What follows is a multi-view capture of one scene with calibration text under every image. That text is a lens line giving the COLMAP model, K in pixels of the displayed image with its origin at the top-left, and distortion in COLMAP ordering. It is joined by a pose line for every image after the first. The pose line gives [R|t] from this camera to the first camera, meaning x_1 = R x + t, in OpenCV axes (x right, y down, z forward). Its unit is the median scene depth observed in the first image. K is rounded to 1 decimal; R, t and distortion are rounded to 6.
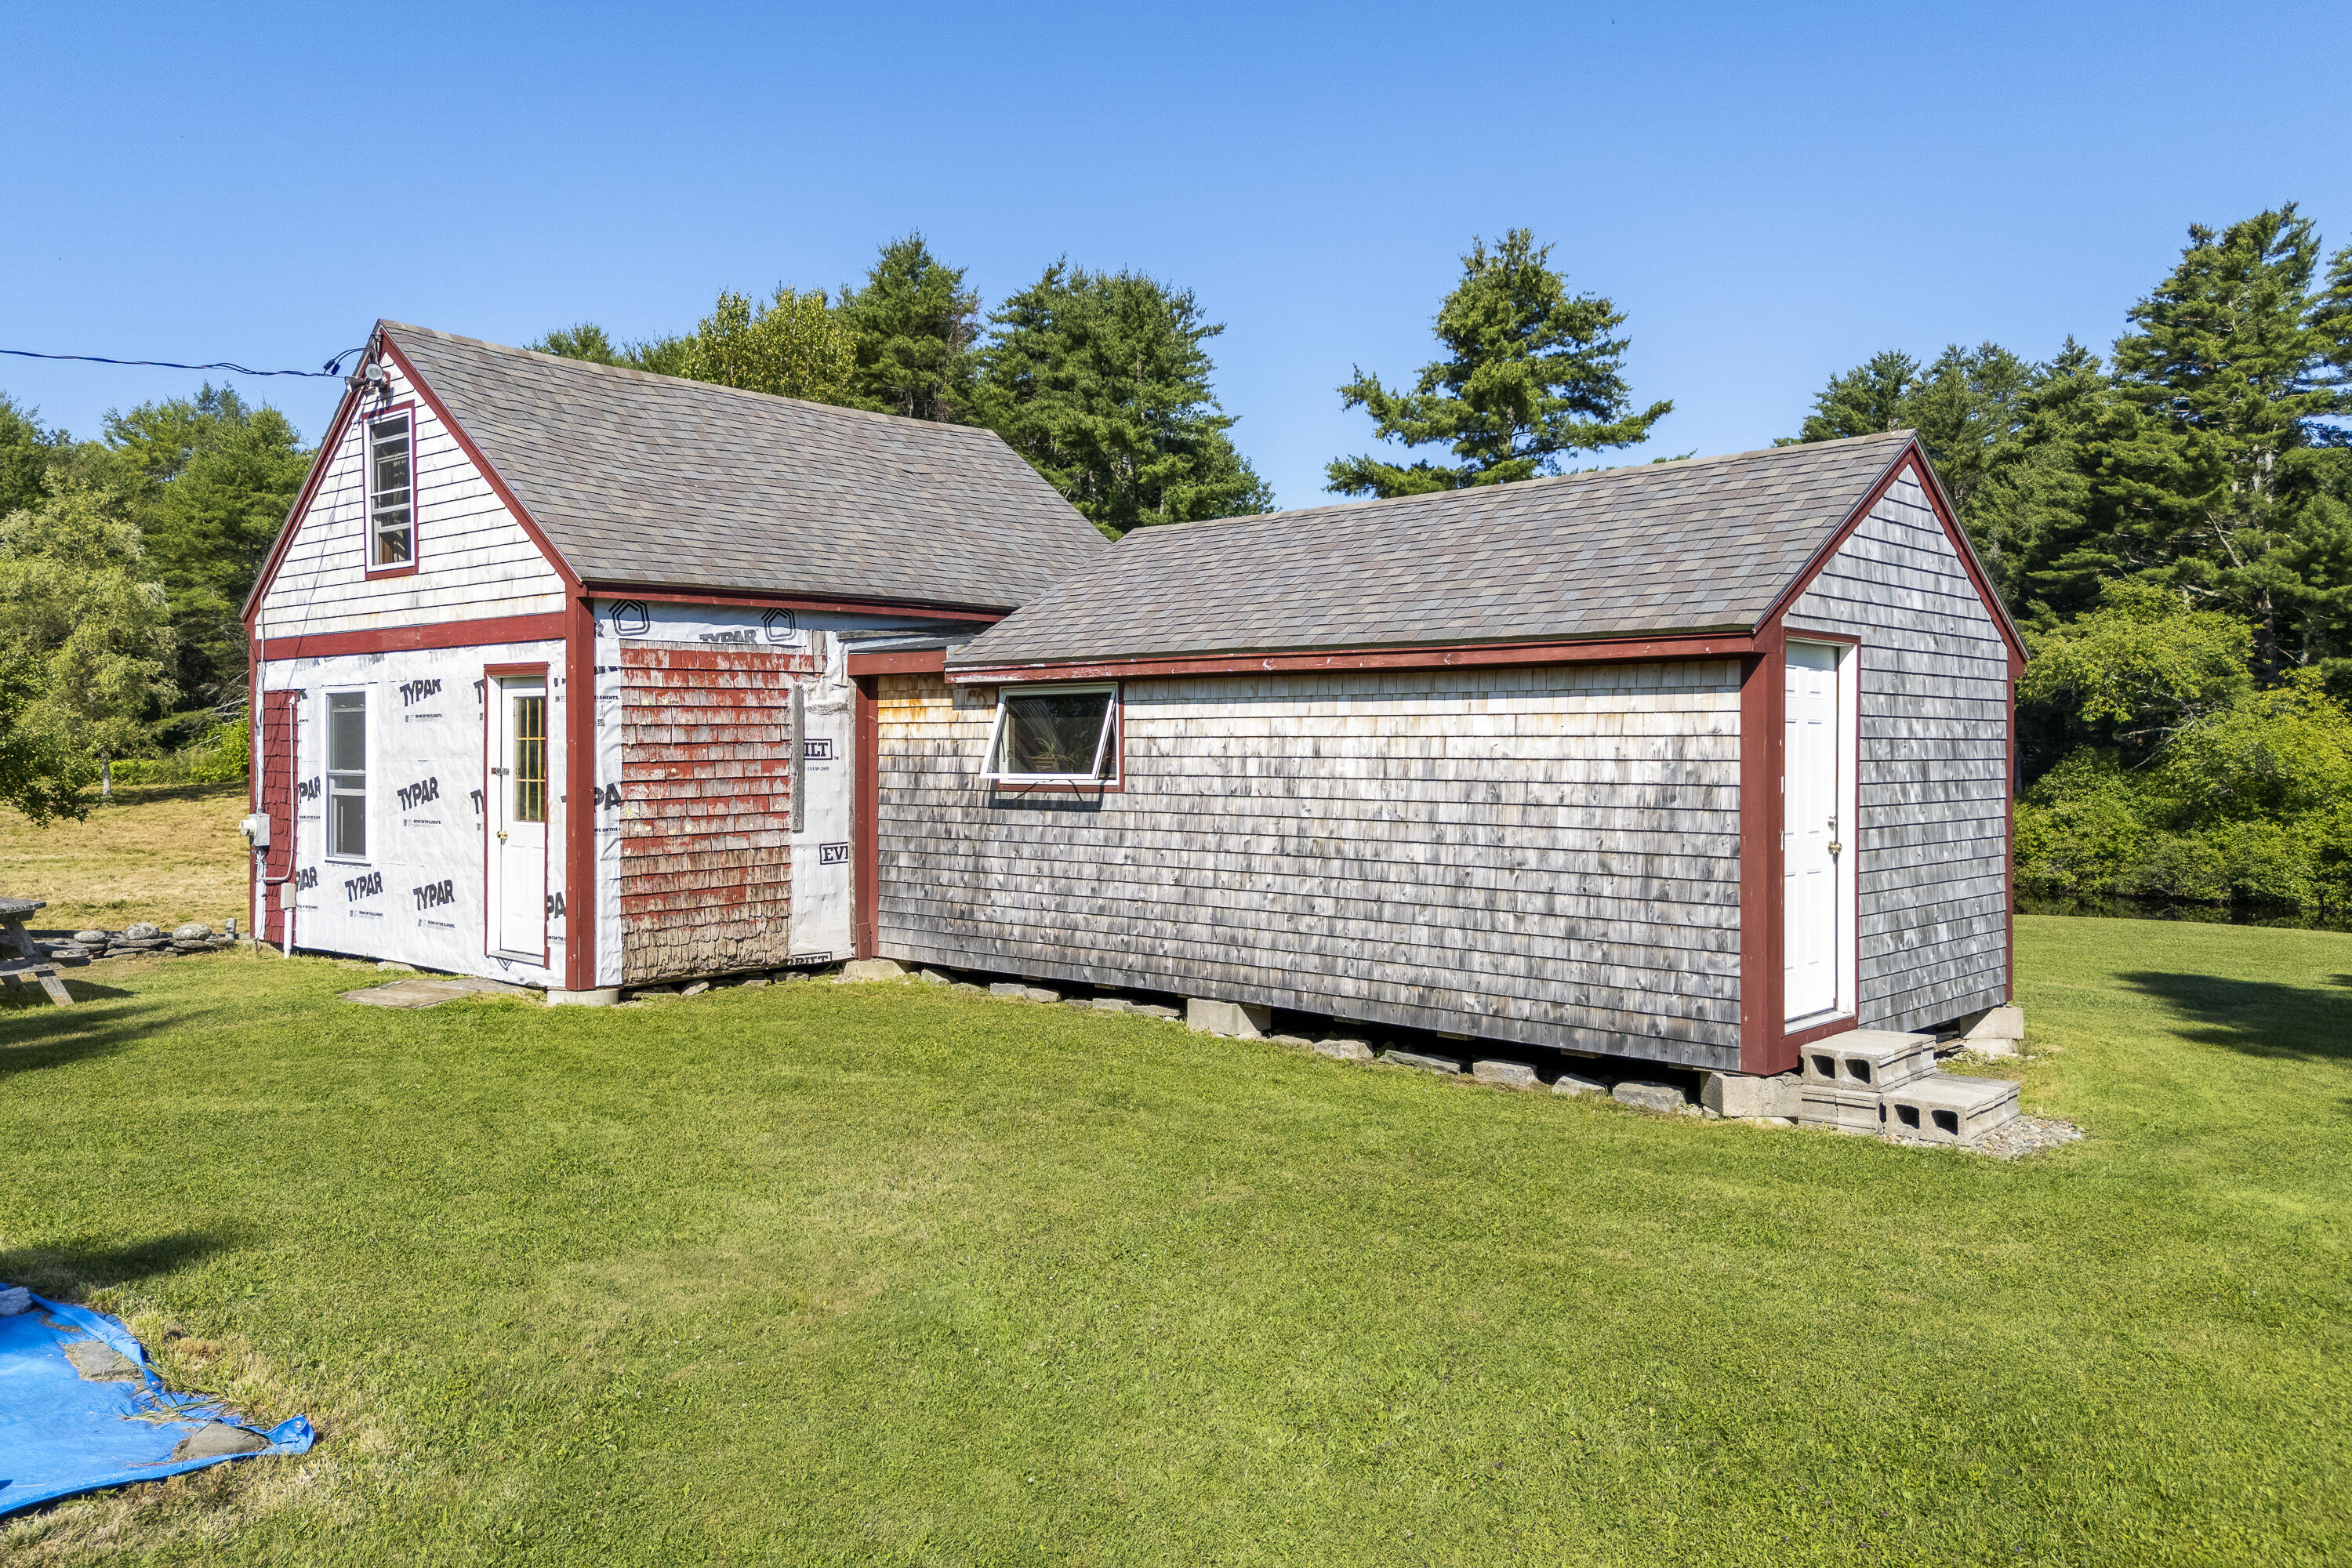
lens RADIAL K [[1696.2, 0, 1176.0], [0, 1696.2, 784.0], [0, 0, 1]] dist [0.148802, -0.160745]
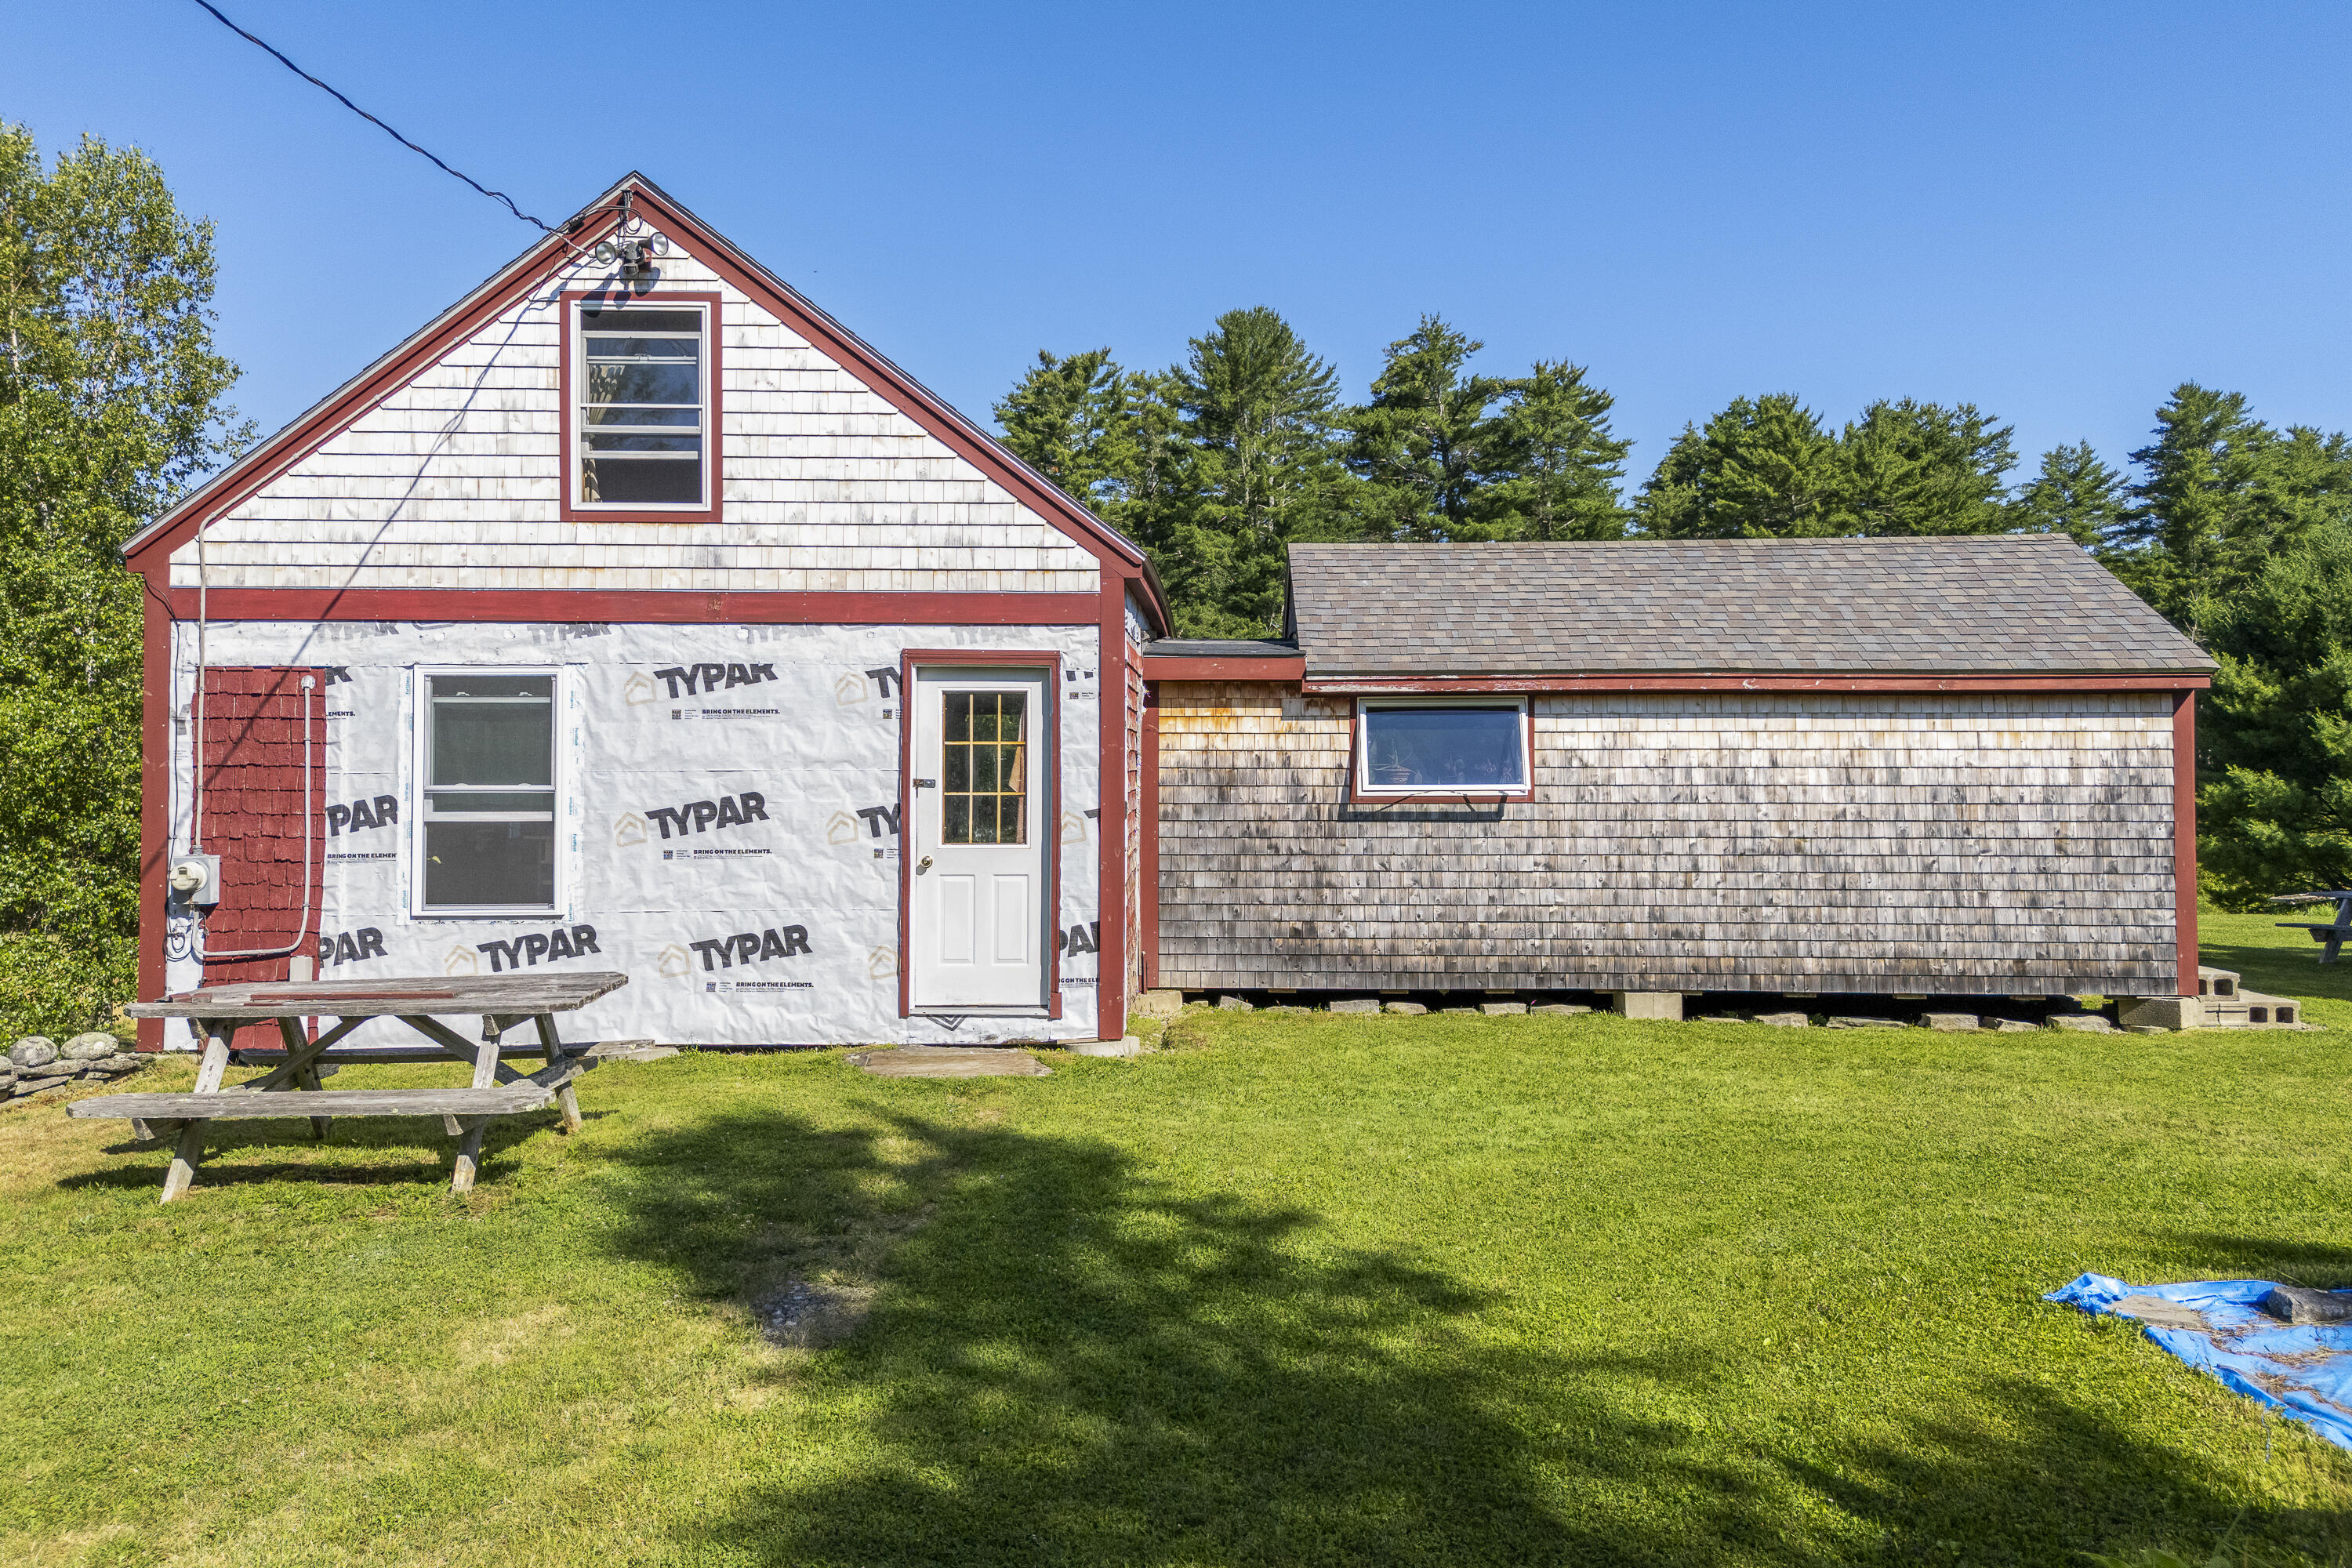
lens RADIAL K [[1706.2, 0, 1186.5], [0, 1706.2, 786.2], [0, 0, 1]] dist [0.120213, -0.110062]
pose [[0.754409, -0.000484, 0.656404, -0.904615], [0.014453, 0.999770, -0.015875, 0.009230], [-0.656245, 0.021463, 0.754242, 0.355934]]
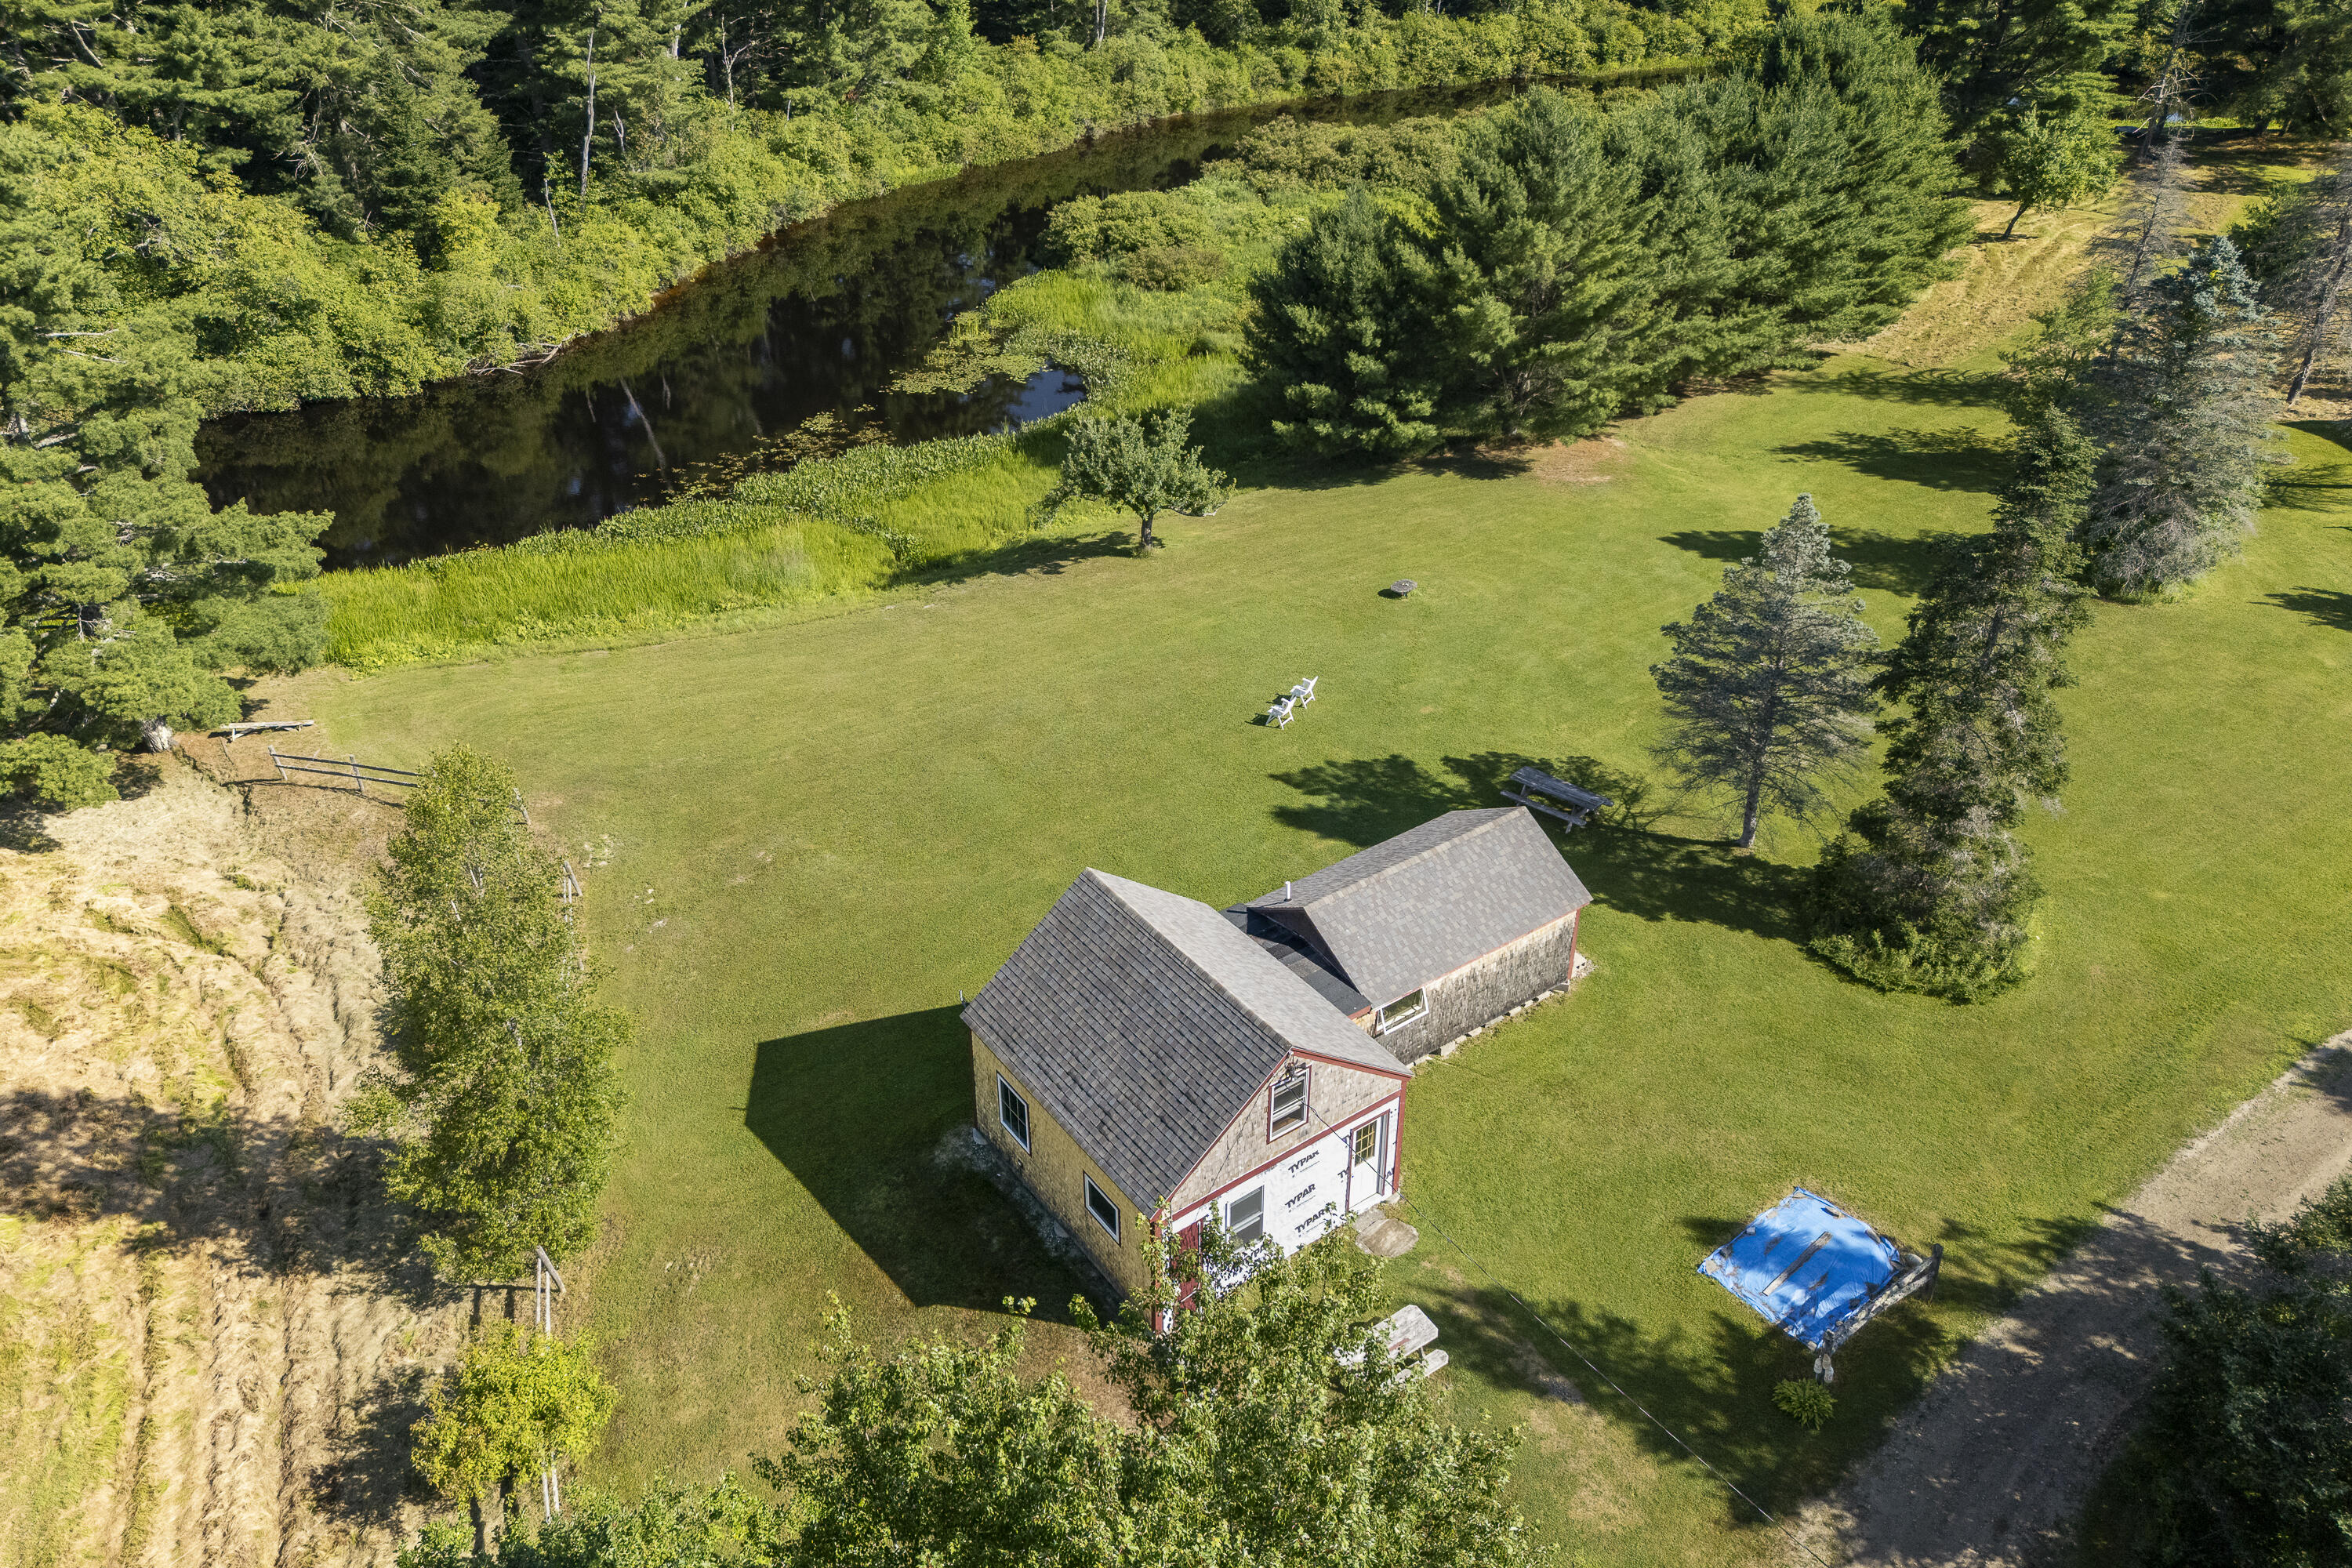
lens RADIAL K [[1696.2, 0, 1176.0], [0, 1696.2, 784.0], [0, 0, 1]] dist [0.148802, -0.160745]
pose [[0.202871, -0.514225, 0.833316, -2.412262], [0.026169, 0.853556, 0.520344, -1.901552], [-0.978856, -0.083756, 0.186619, 0.925649]]
